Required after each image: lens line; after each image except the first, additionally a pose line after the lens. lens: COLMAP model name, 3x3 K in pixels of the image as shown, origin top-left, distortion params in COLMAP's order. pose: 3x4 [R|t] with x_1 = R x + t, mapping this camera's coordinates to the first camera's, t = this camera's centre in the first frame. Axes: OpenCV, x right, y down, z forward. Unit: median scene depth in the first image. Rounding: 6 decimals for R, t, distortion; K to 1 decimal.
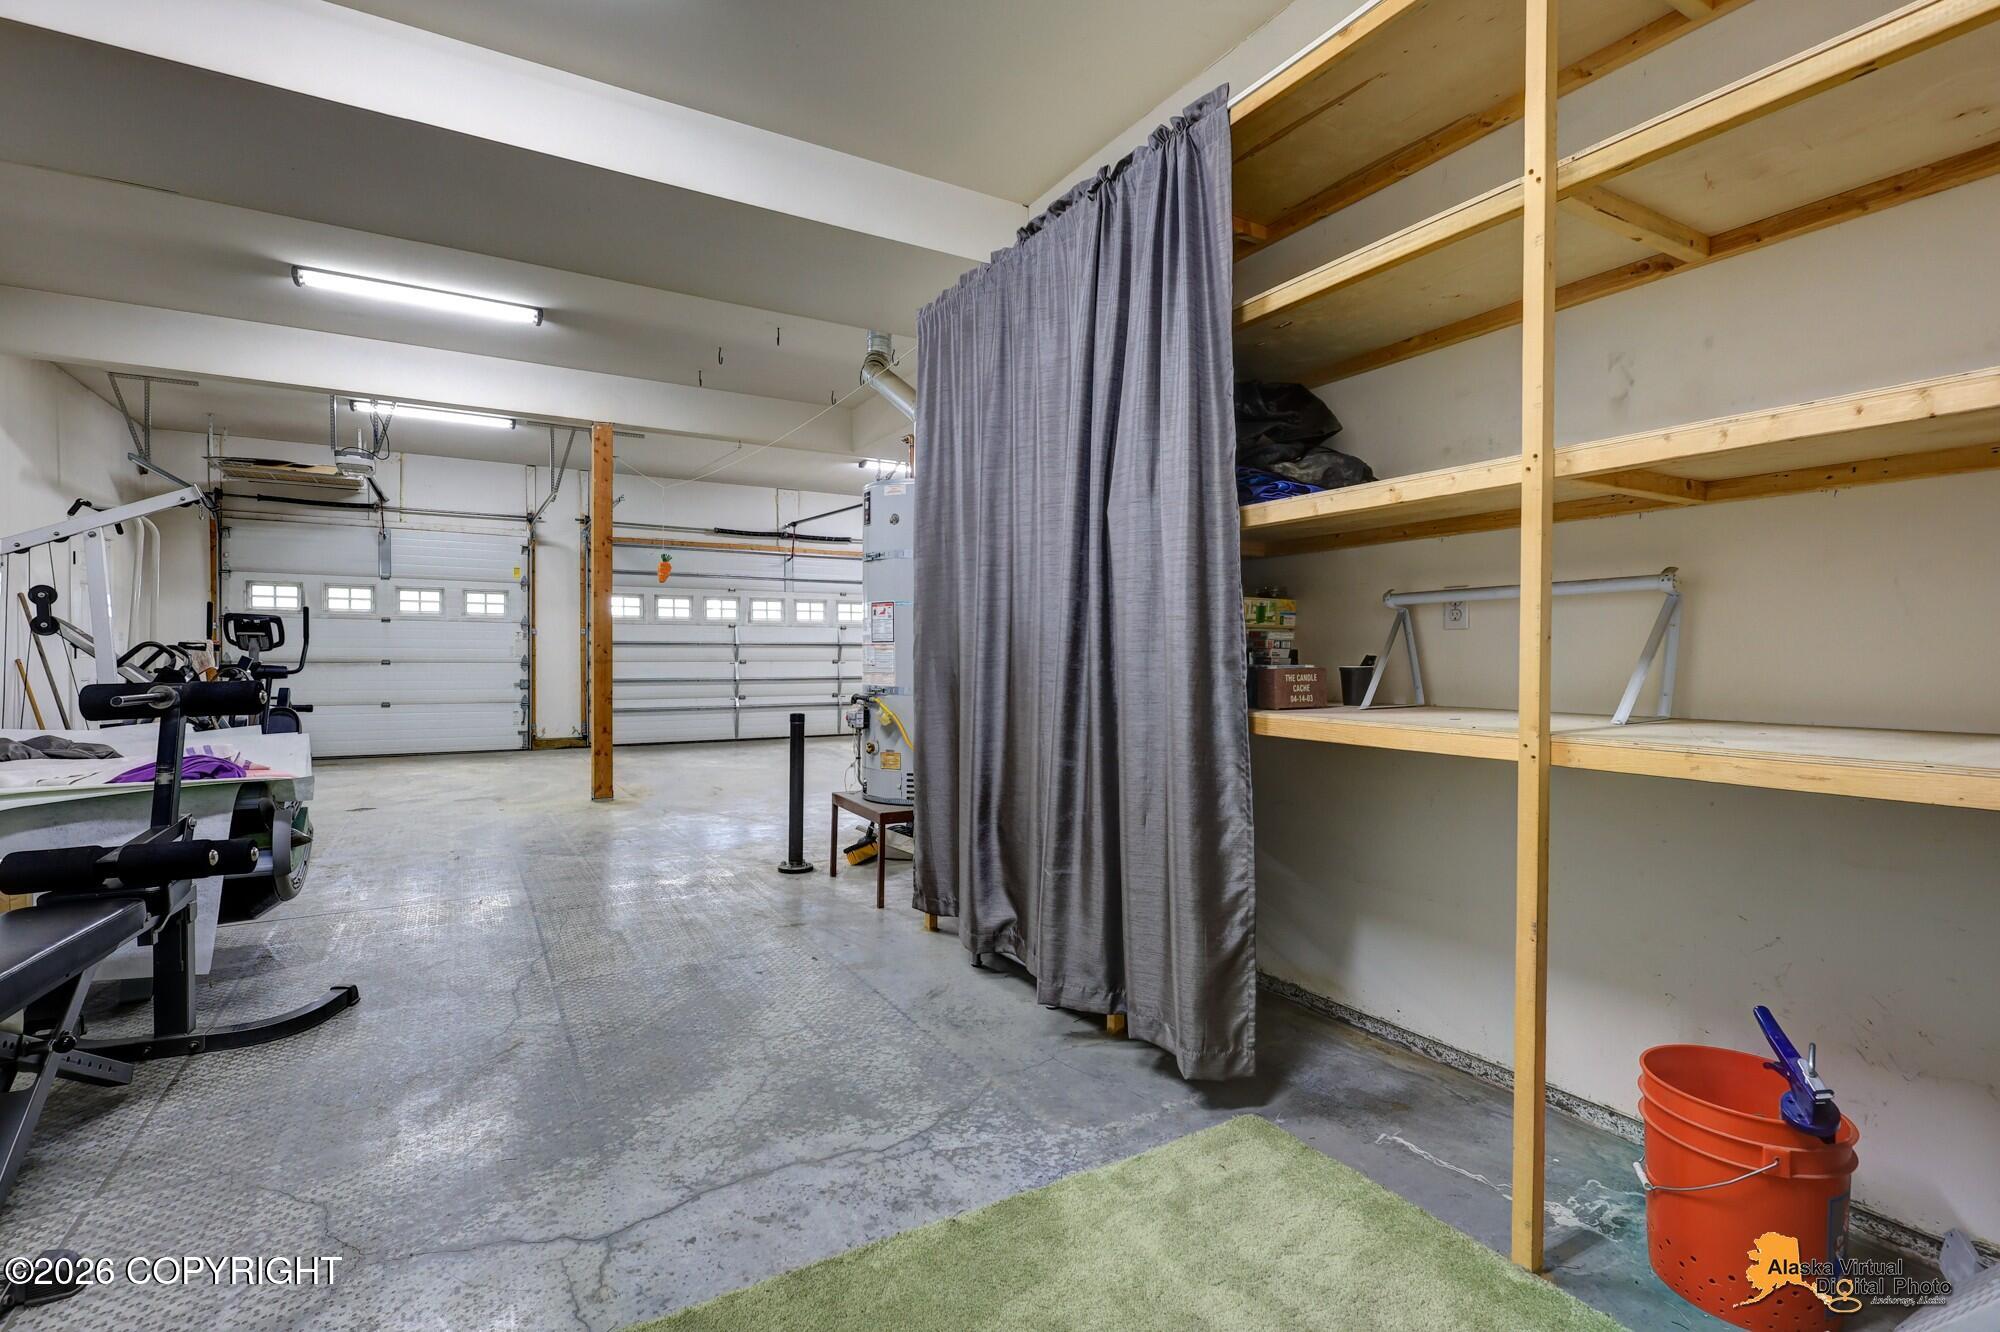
lens RADIAL K [[919.9, 0, 993.6], [0, 919.9, 665.1], [0, 0, 1]] dist [-0.005781, 0.002795]
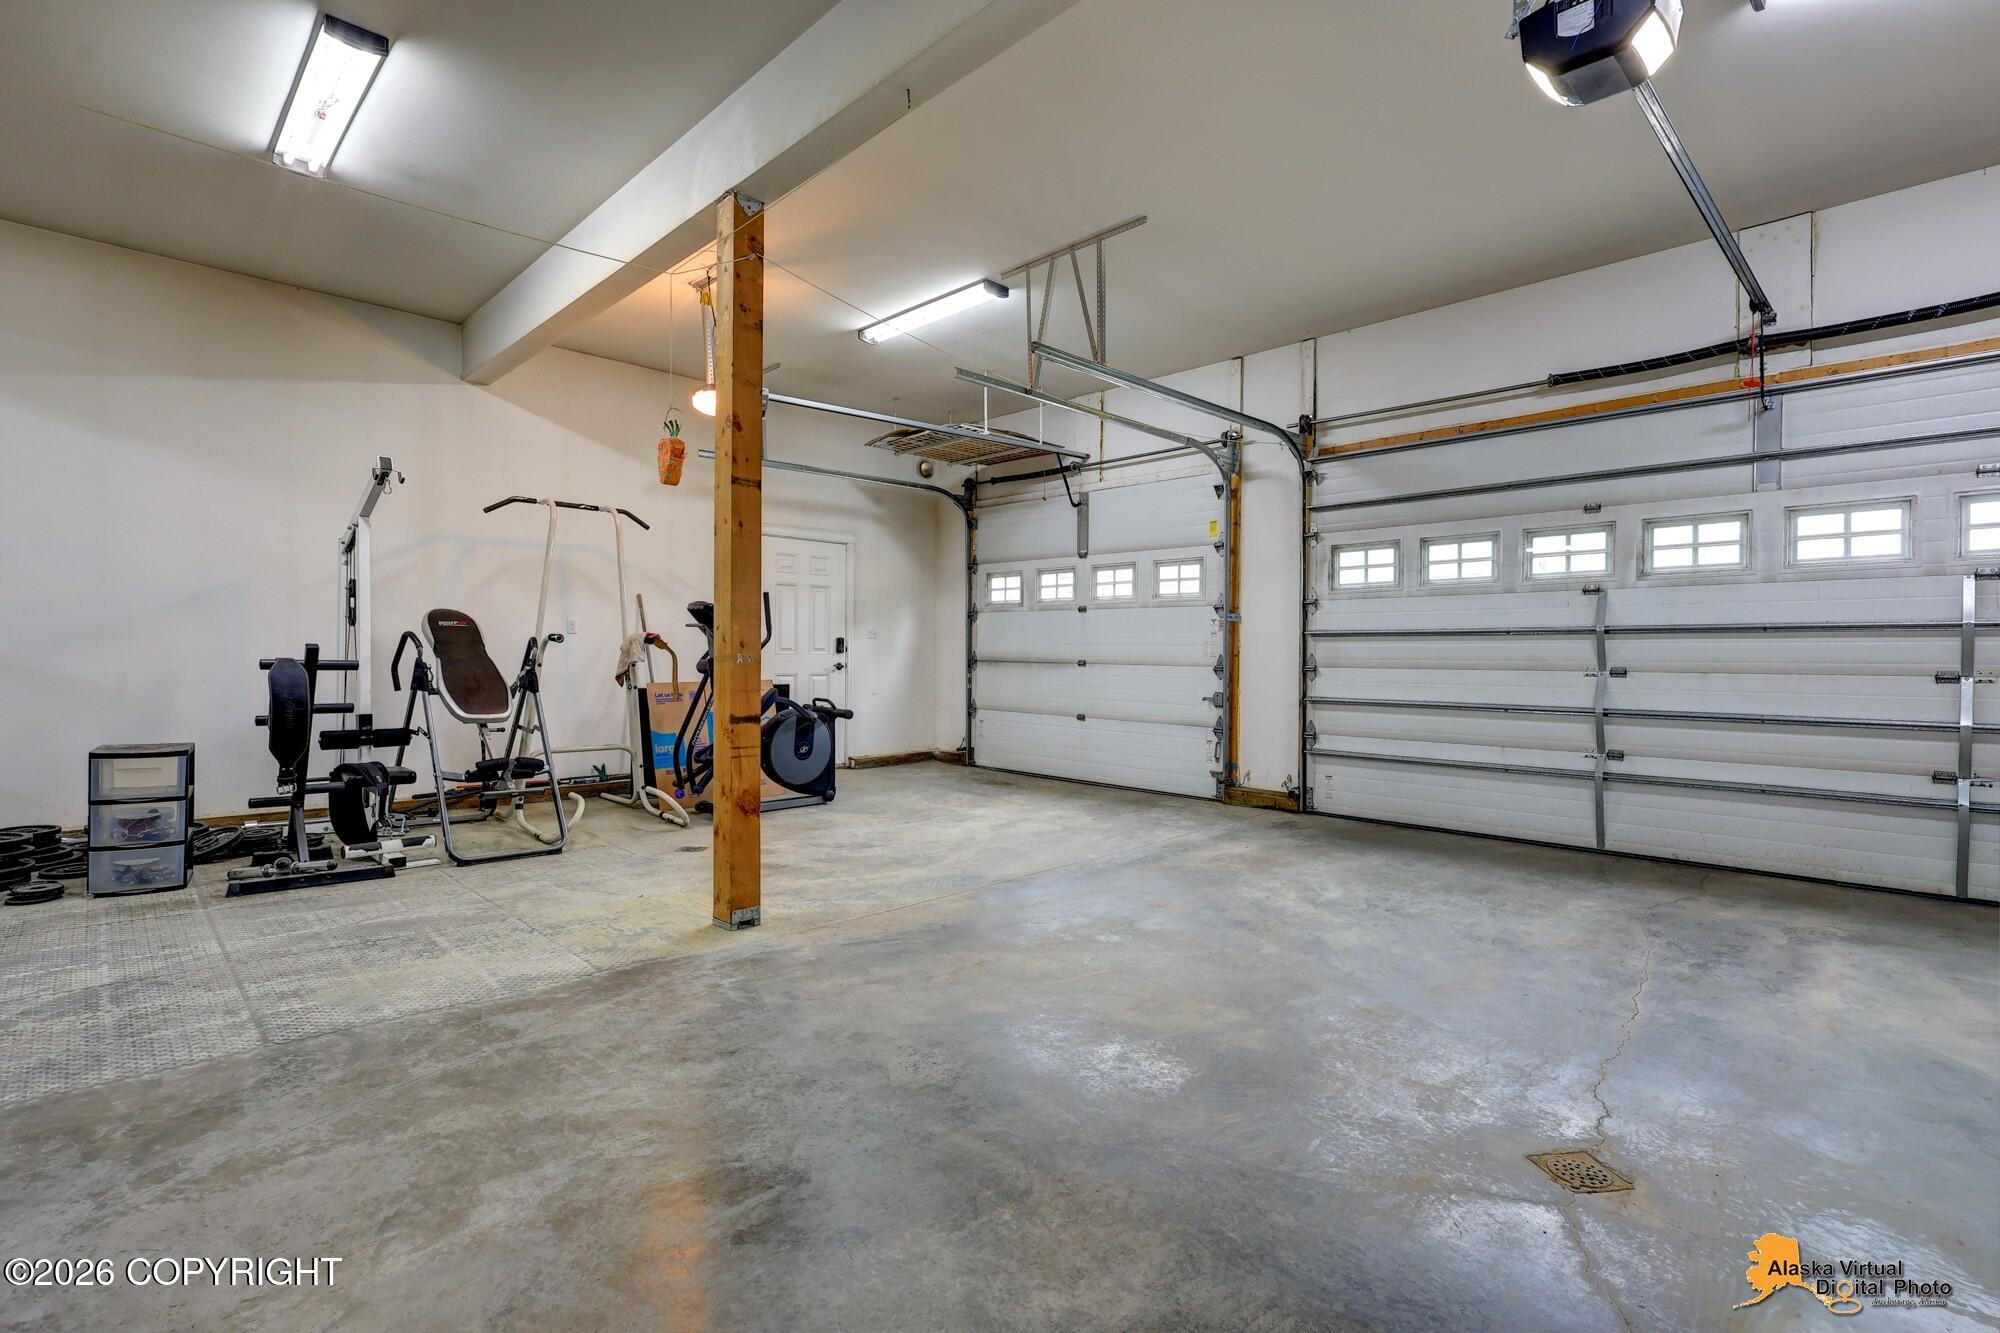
lens RADIAL K [[919.9, 0, 994.8], [0, 919.9, 662.8], [0, 0, 1]] dist [-0.005781, 0.002795]
pose [[0.245859, 0.006754, -0.969282, 0.077542], [-0.018624, 0.999824, 0.002243, -0.003565], [0.969127, 0.017501, 0.245941, 0.685131]]
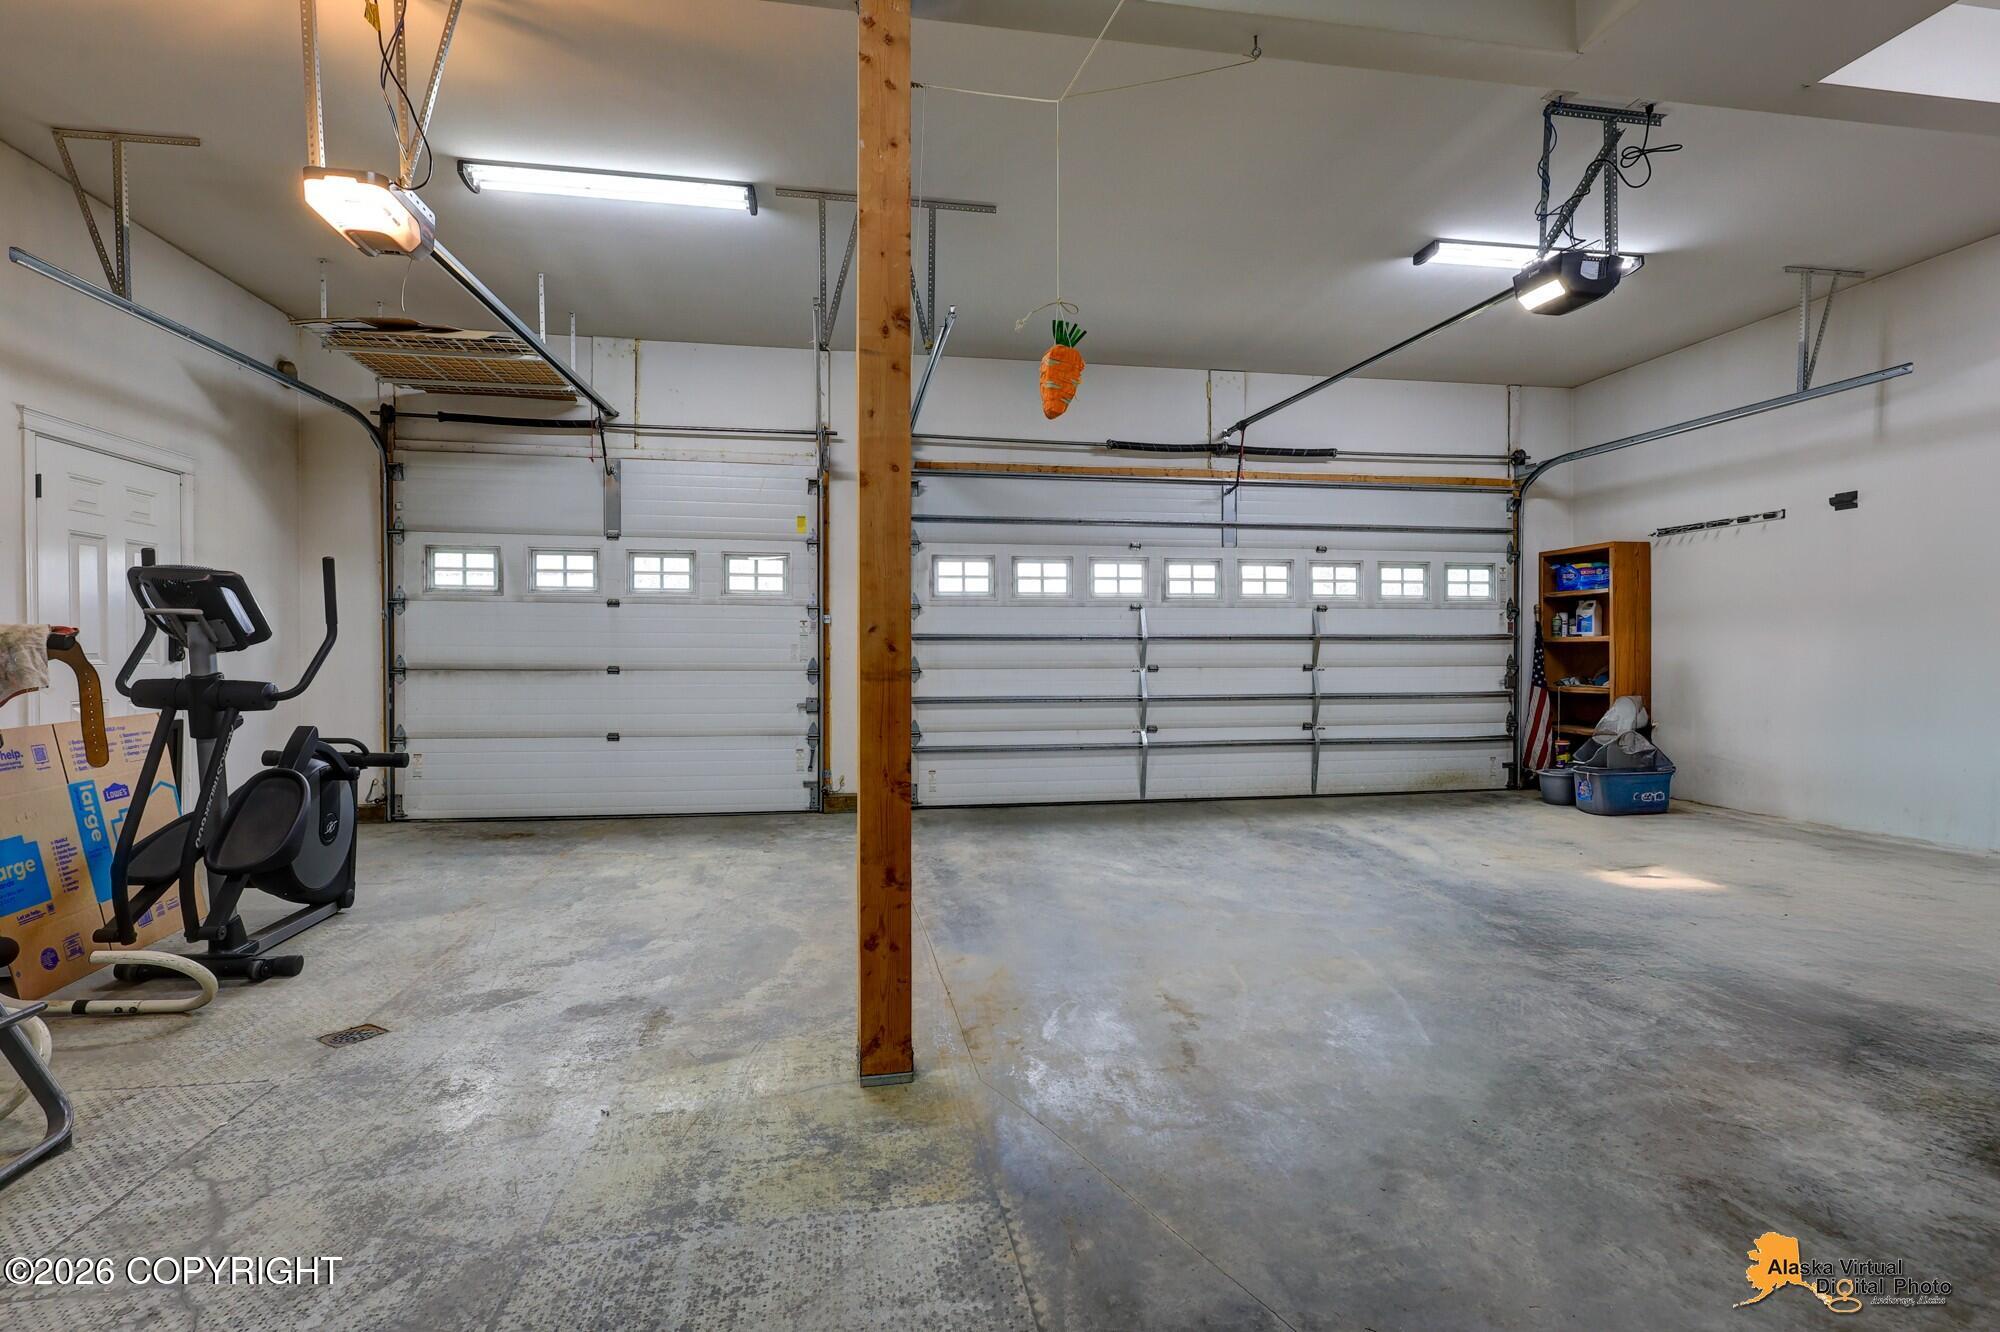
lens RADIAL K [[919.9, 0, 994.4], [0, 919.9, 660.4], [0, 0, 1]] dist [-0.005781, 0.002795]
pose [[0.935065, -0.002599, -0.354467, -0.178562], [0.000131, 0.999976, -0.006987, -0.004769], [0.354477, 0.006487, 0.935042, 0.466716]]
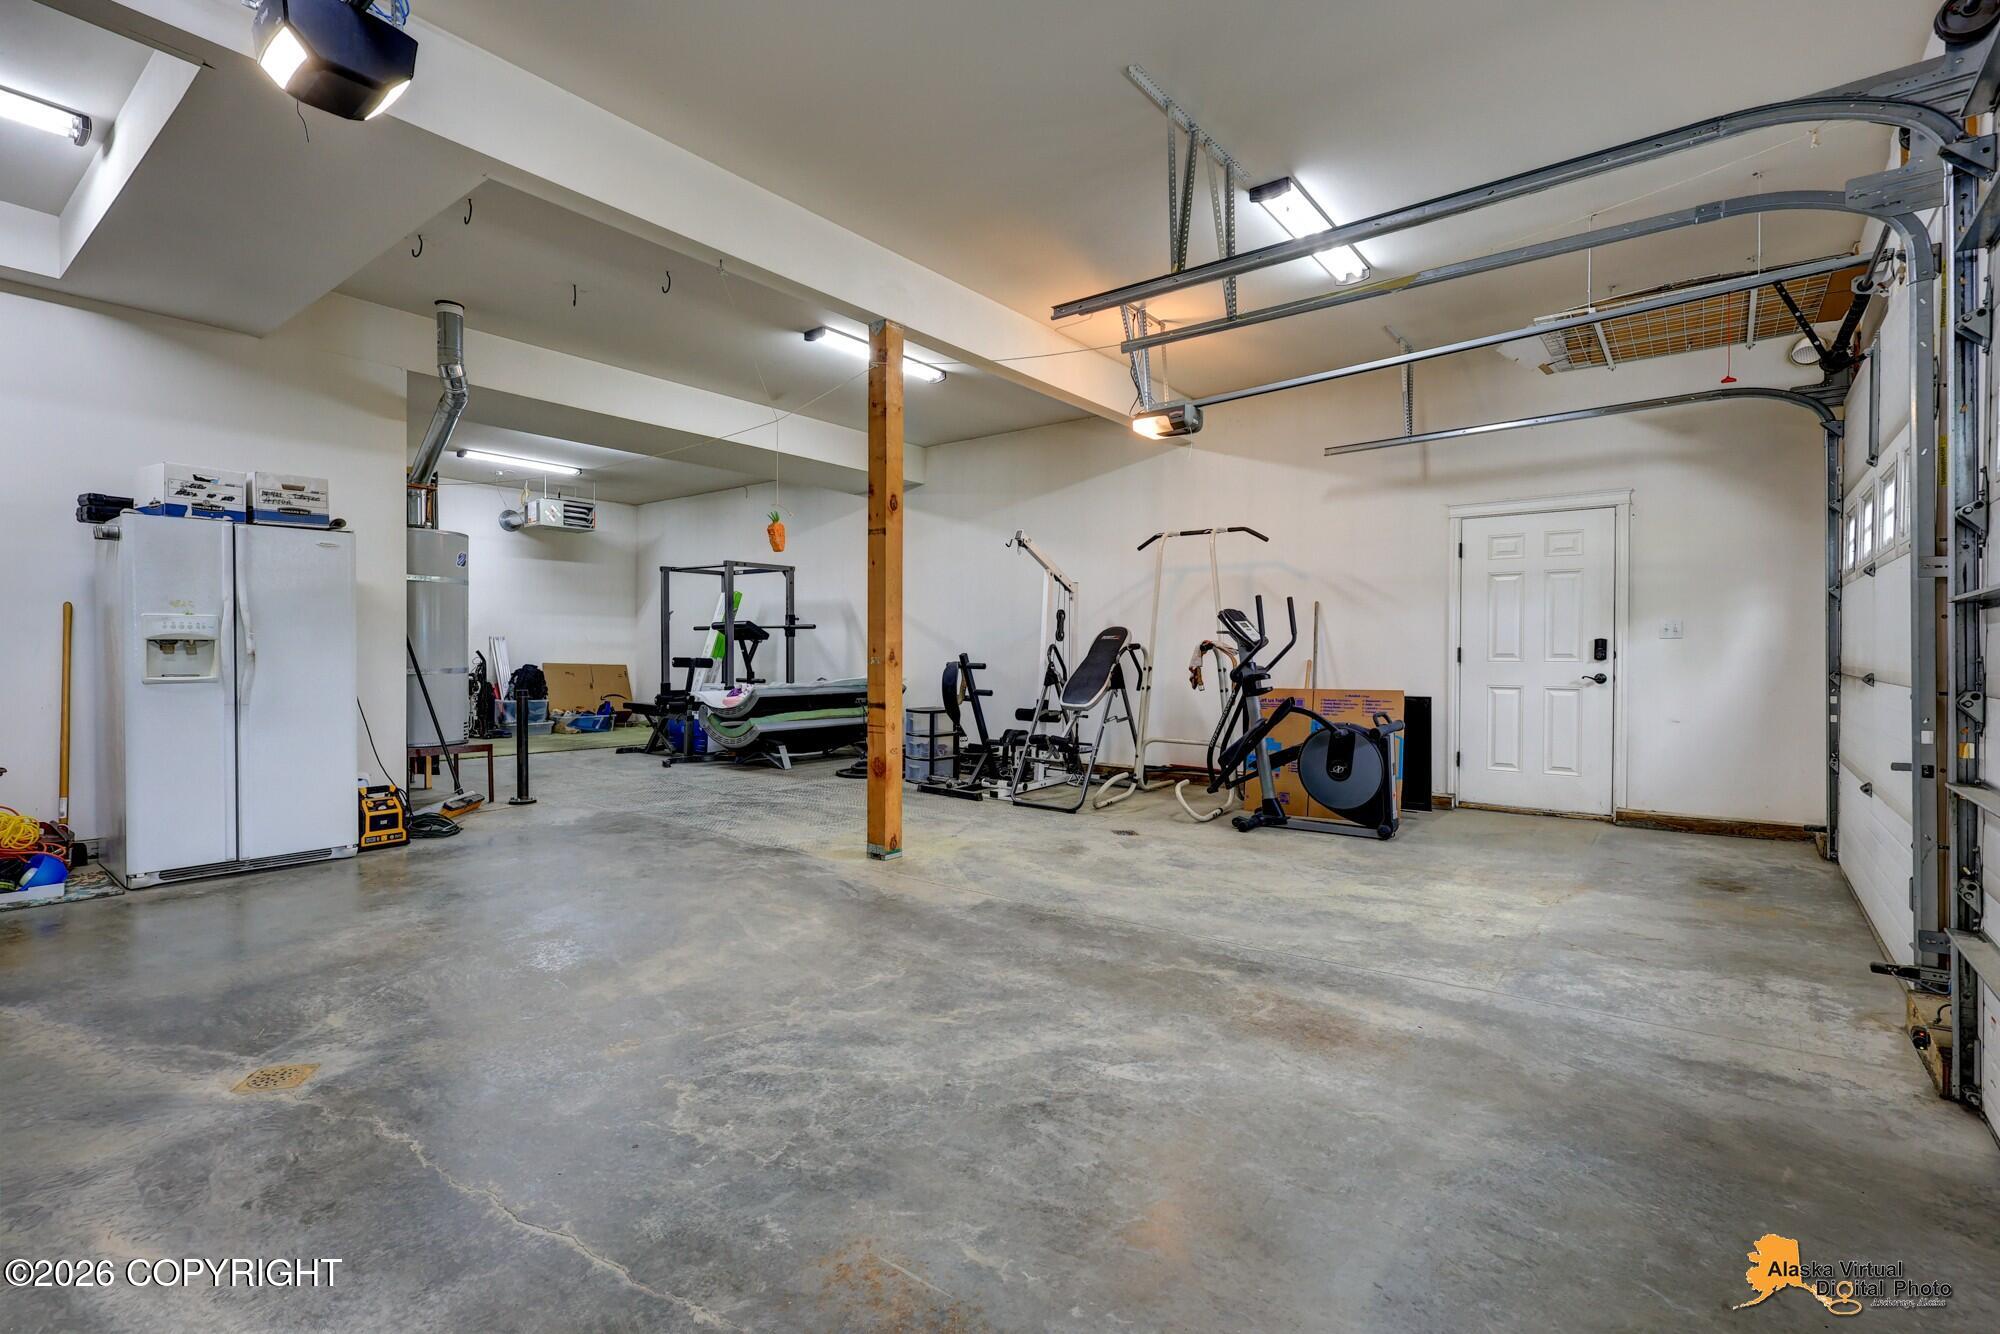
lens RADIAL K [[919.9, 0, 994.3], [0, 919.9, 662.4], [0, 0, 1]] dist [-0.005781, 0.002795]
pose [[-0.929248, -0.006911, -0.369391, -0.164422], [-0.014724, 0.999723, 0.018335, -0.011279], [0.369162, 0.022477, -0.929093, 1.141407]]
